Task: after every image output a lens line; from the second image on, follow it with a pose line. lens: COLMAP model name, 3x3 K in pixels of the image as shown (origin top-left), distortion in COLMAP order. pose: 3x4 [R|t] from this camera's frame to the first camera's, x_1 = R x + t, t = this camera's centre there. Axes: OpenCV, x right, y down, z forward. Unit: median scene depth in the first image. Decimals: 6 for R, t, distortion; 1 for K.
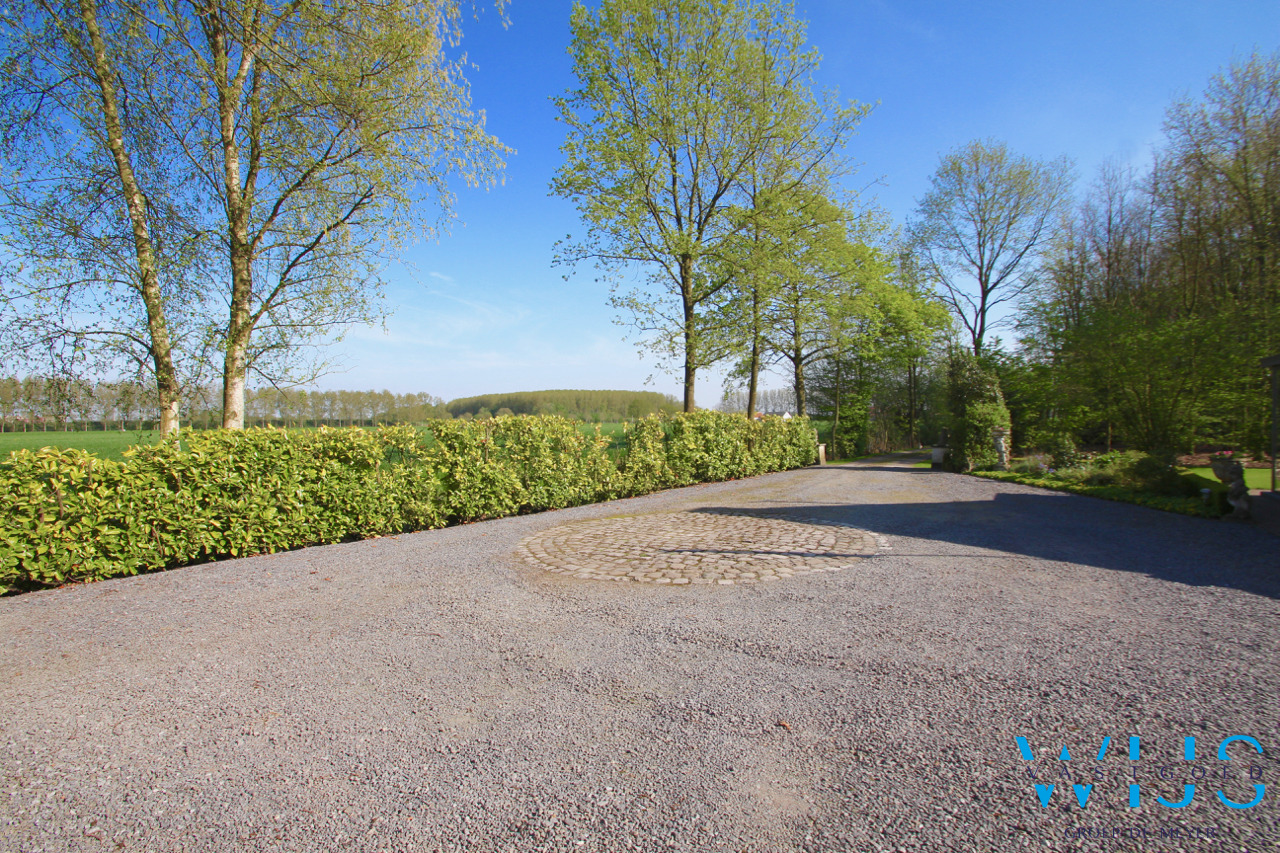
lens RADIAL K [[595.8, 0, 643.1], [0, 595.8, 423.6], [0, 0, 1]] dist [0.001076, -0.000455]
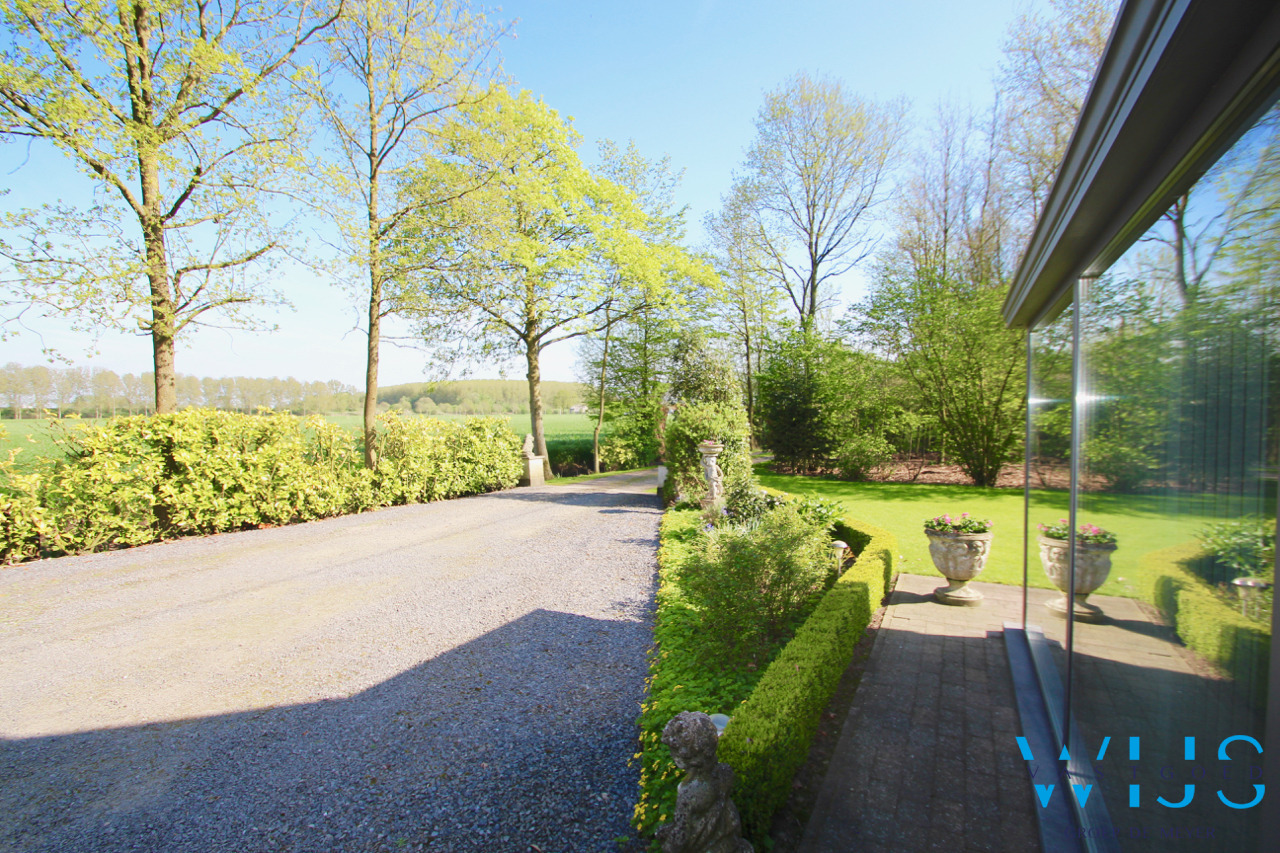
lens RADIAL K [[595.8, 0, 644.3], [0, 595.8, 421.8], [0, 0, 1]] dist [0.001076, -0.000455]
pose [[0.993965, 0.006875, 0.109486, 0.251671], [-0.008121, 0.999907, 0.010936, -0.010697], [-0.109401, -0.011759, 0.993928, 0.208150]]
